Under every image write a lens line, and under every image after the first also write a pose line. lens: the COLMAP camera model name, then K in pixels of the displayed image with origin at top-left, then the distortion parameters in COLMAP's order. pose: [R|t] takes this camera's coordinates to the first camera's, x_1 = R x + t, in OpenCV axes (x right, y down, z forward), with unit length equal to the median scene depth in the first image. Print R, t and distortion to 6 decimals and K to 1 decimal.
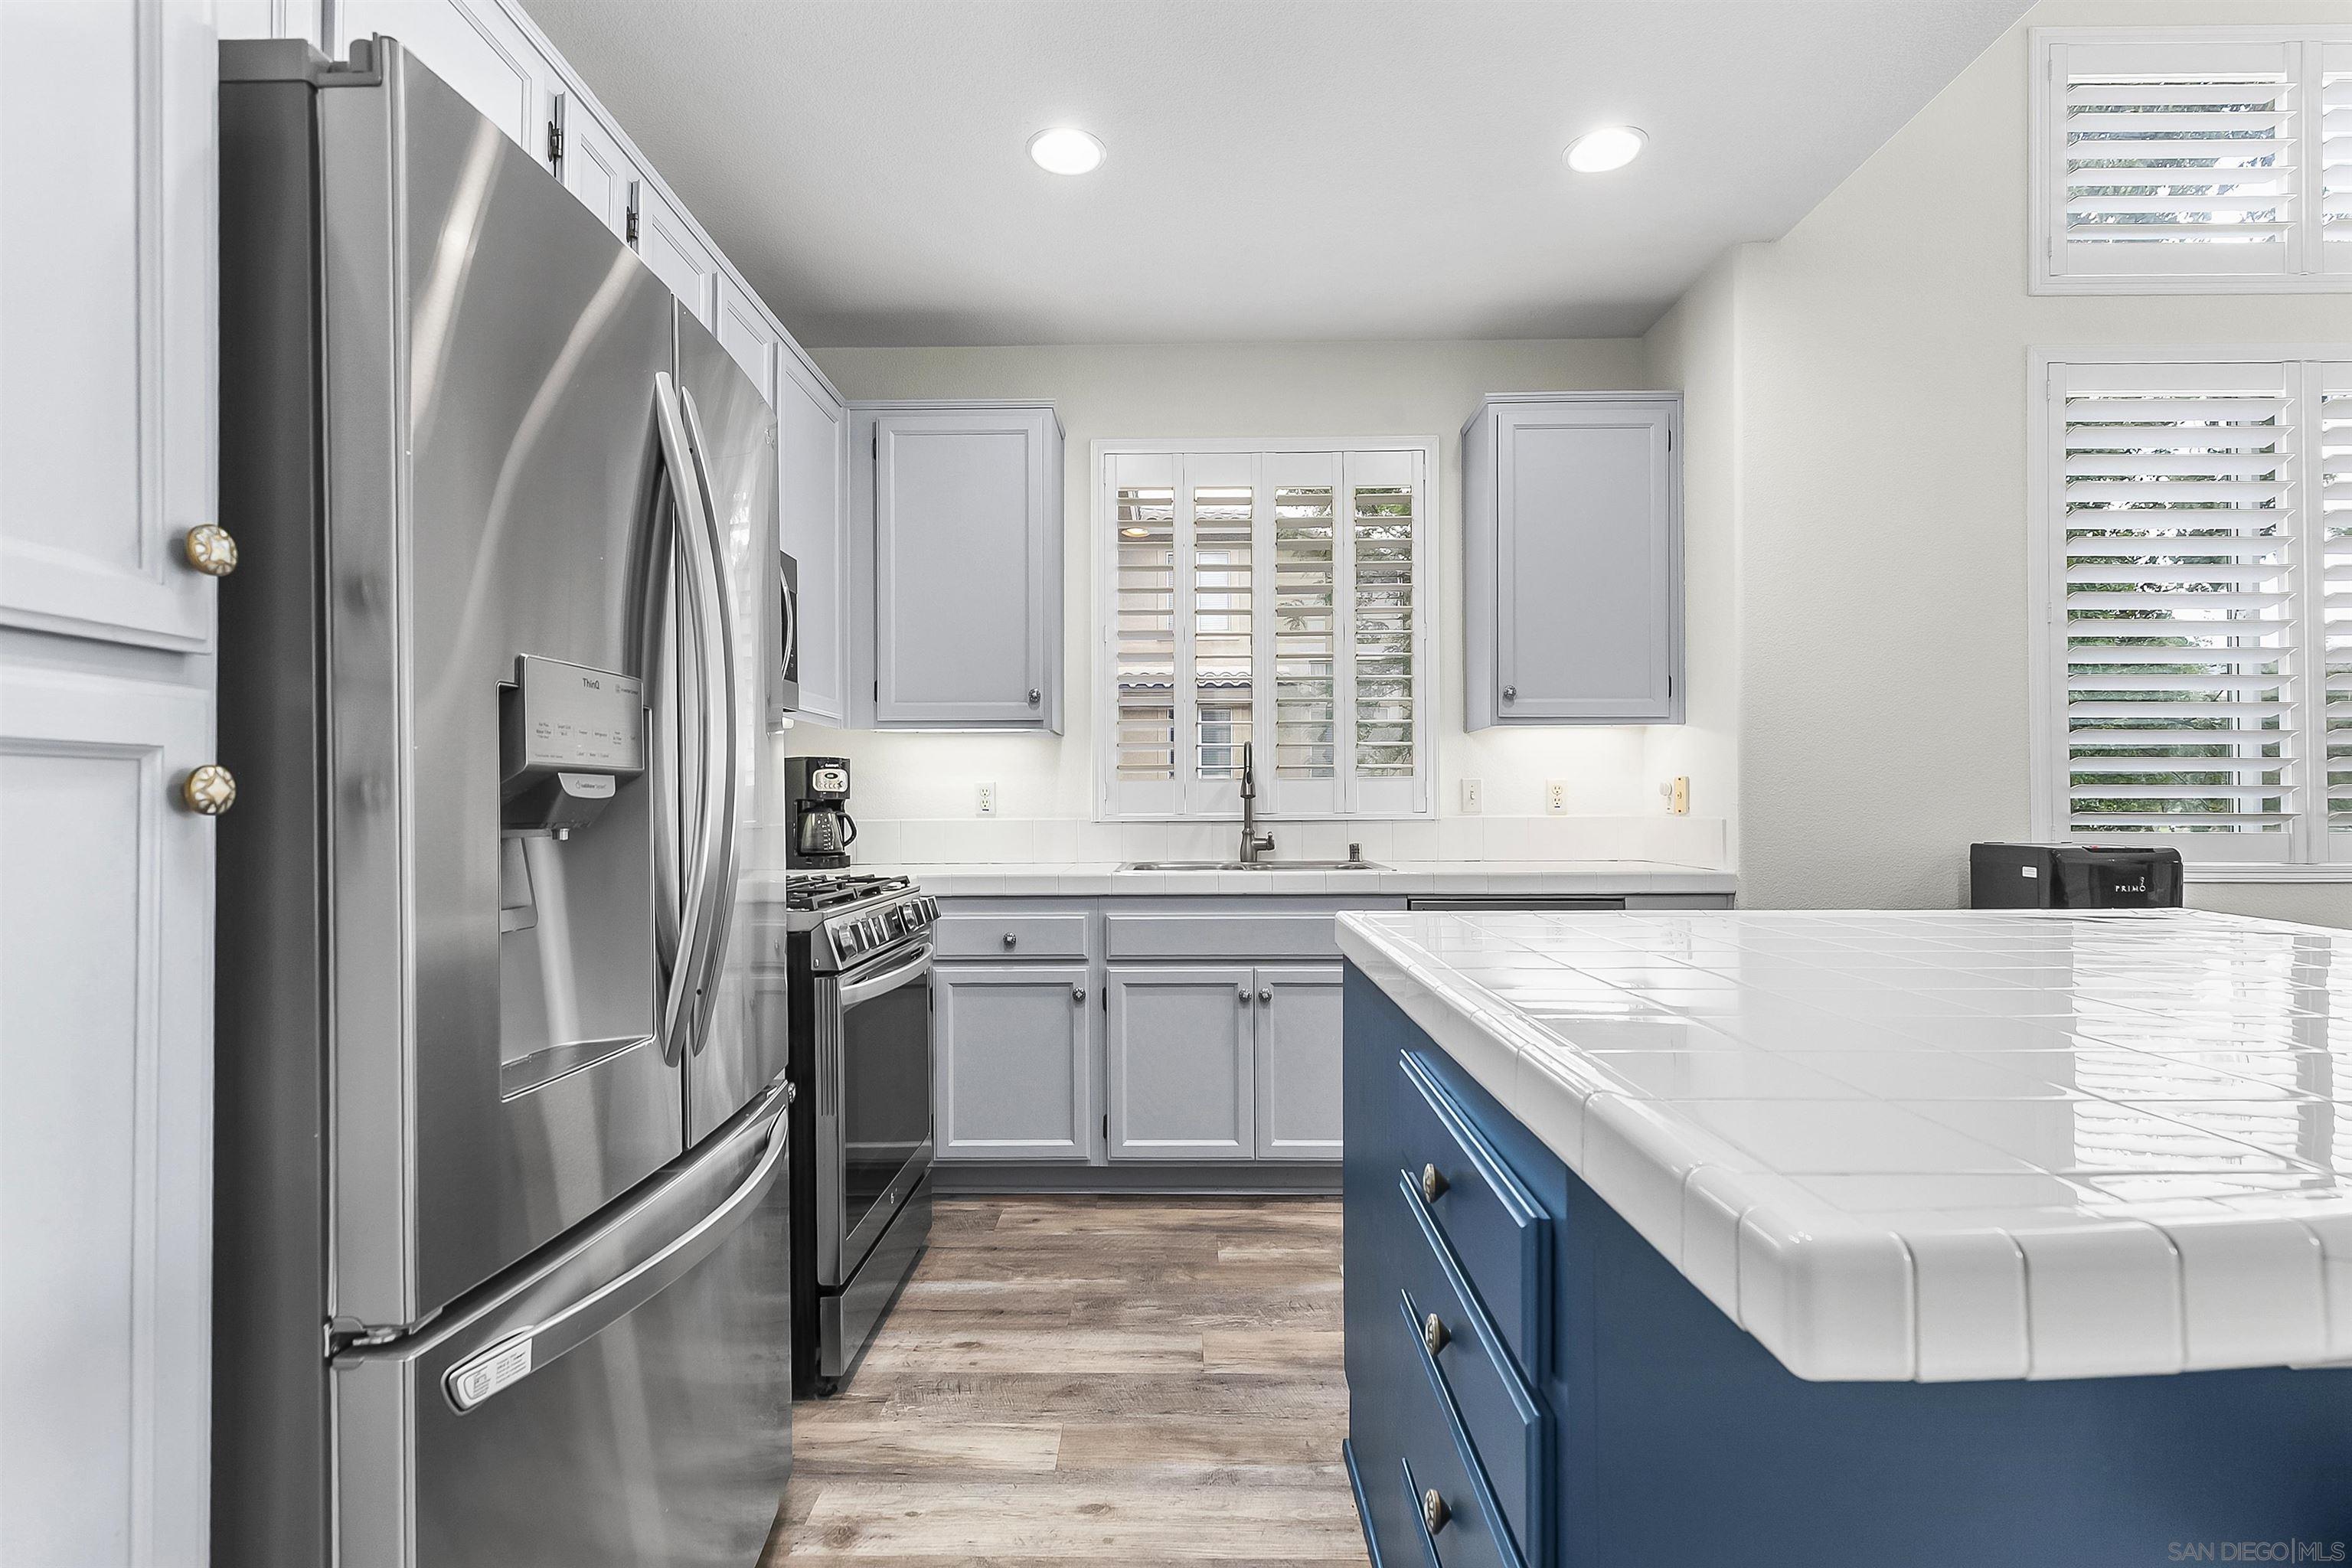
lens RADIAL K [[1080.7, 0, 1134.5], [0, 1080.7, 790.4], [0, 0, 1]] dist [0.008449, 0.002039]
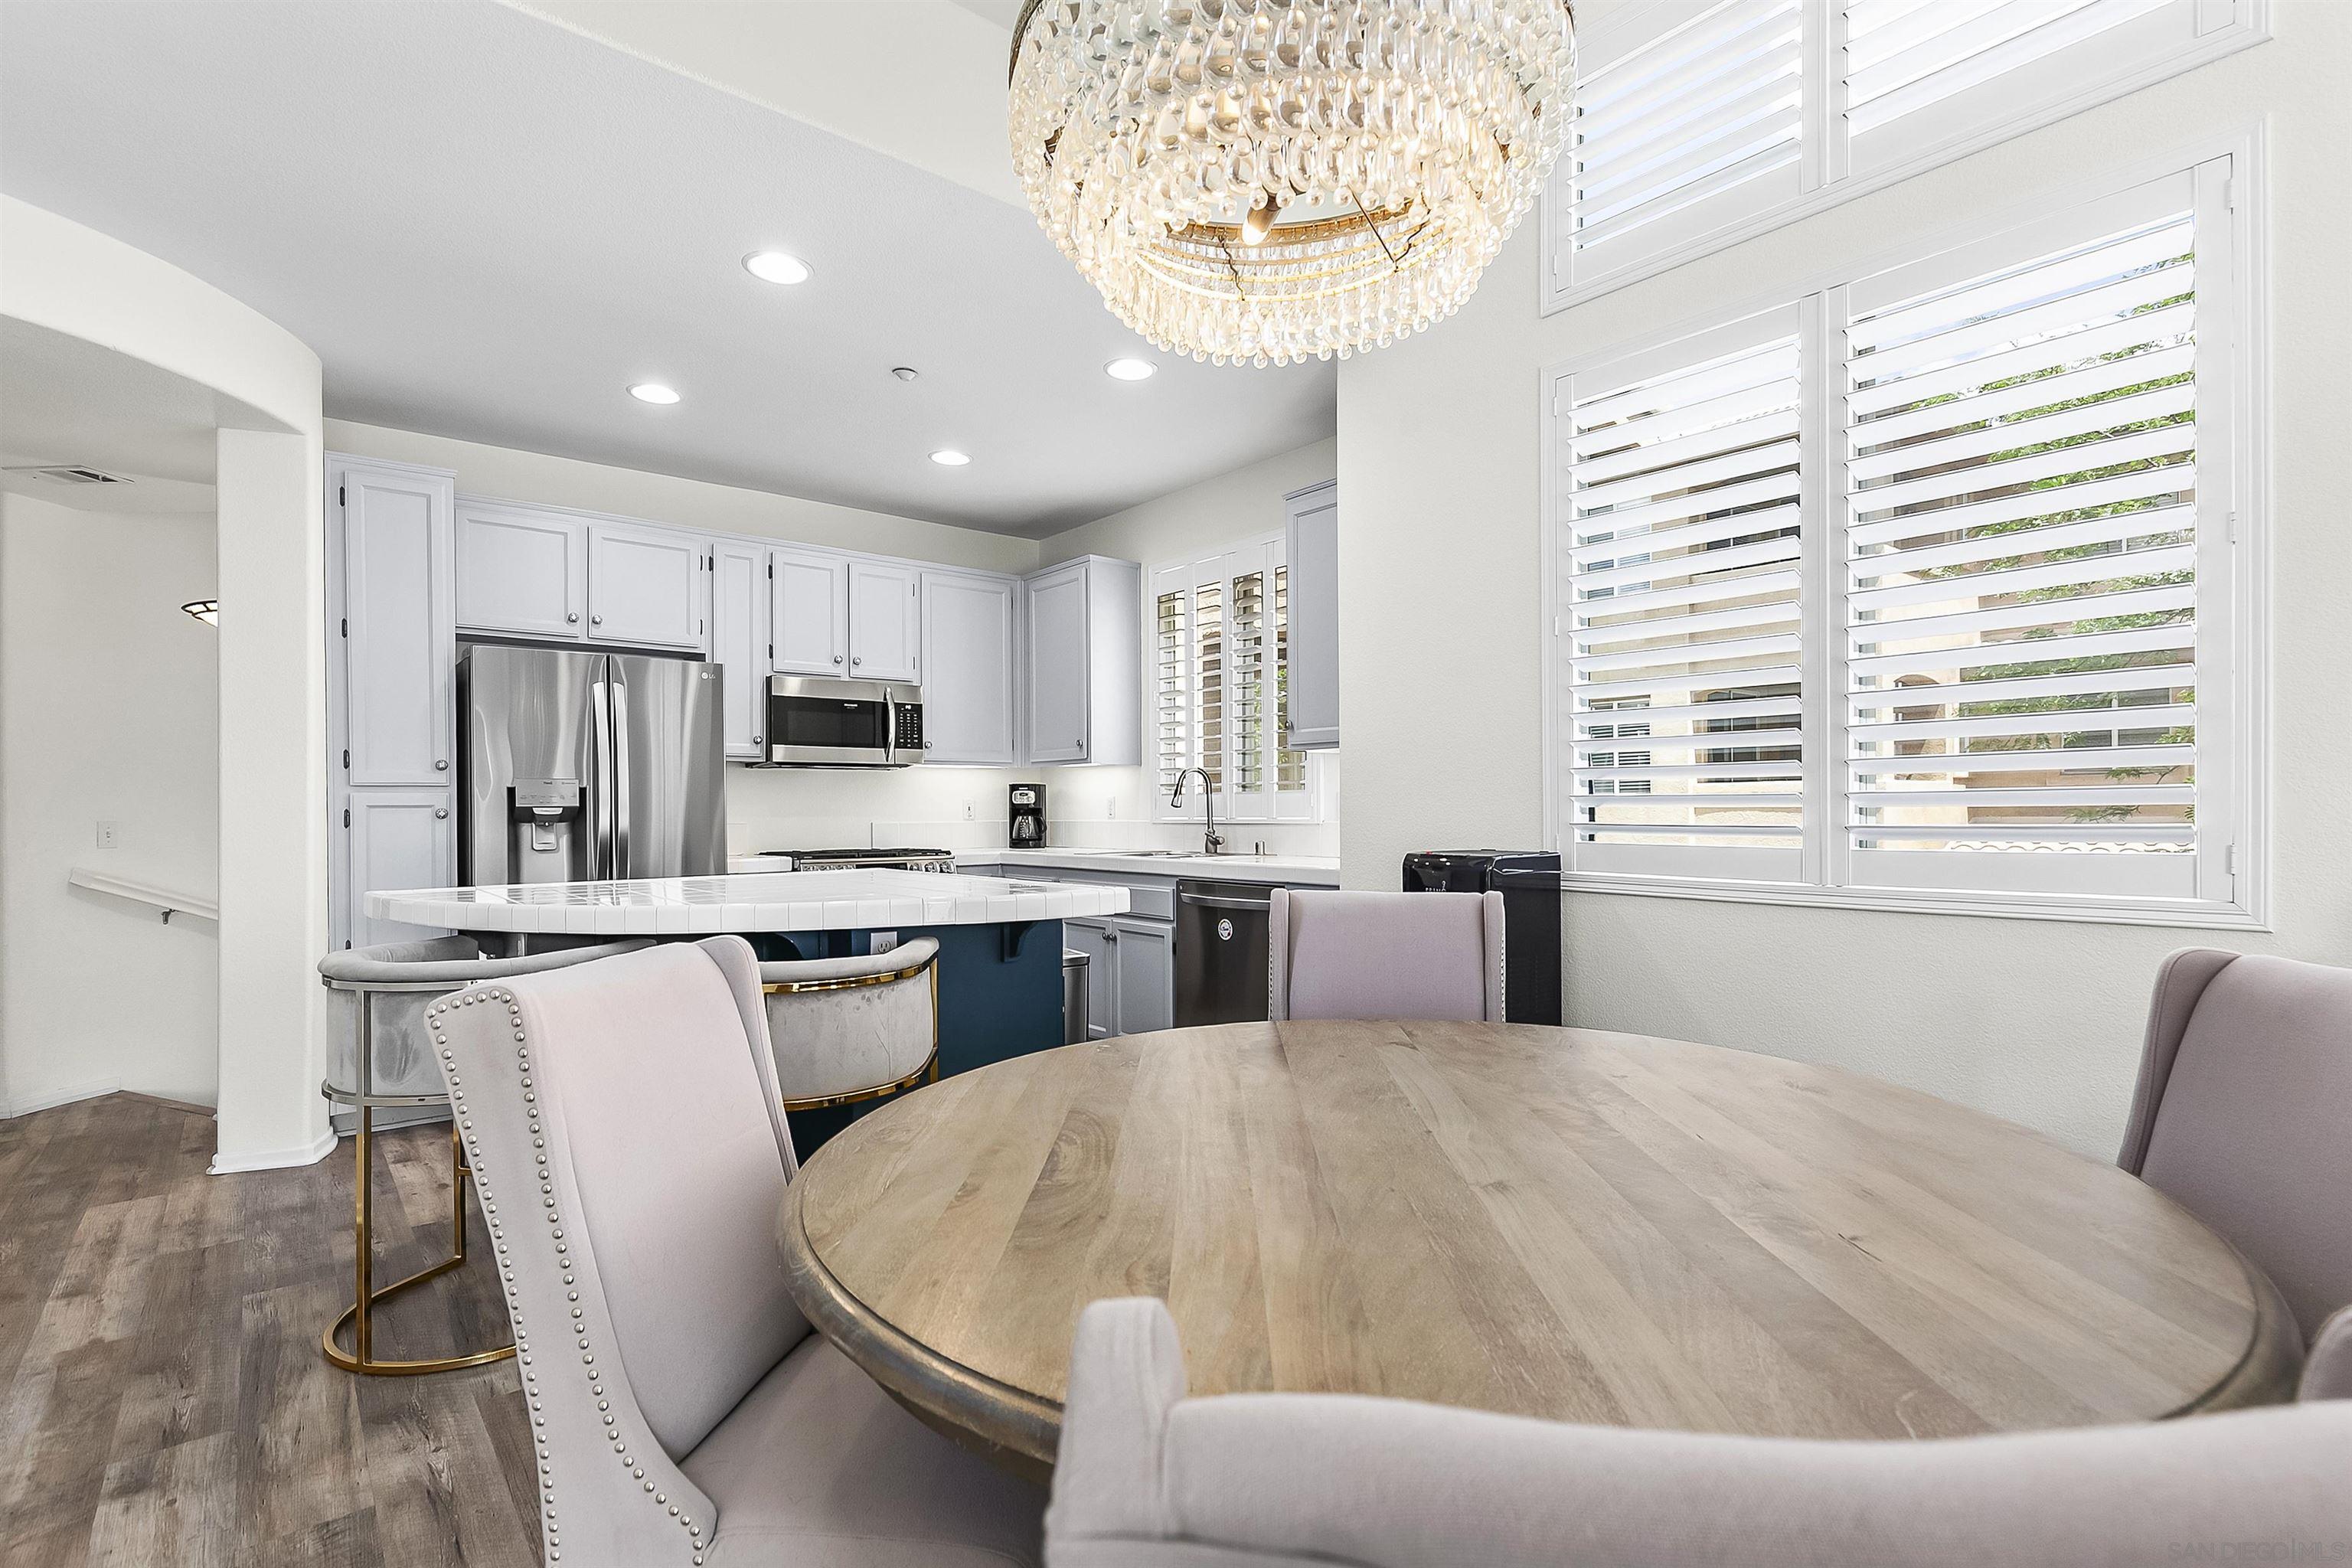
lens RADIAL K [[1080.7, 0, 1165.5], [0, 1080.7, 795.8], [0, 0, 1]] dist [0.008449, 0.002039]
pose [[0.649583, -0.009767, -0.760228, 1.341463], [0.013742, 0.999905, -0.001104, -0.007842], [0.760166, -0.009730, 0.649656, 0.054613]]
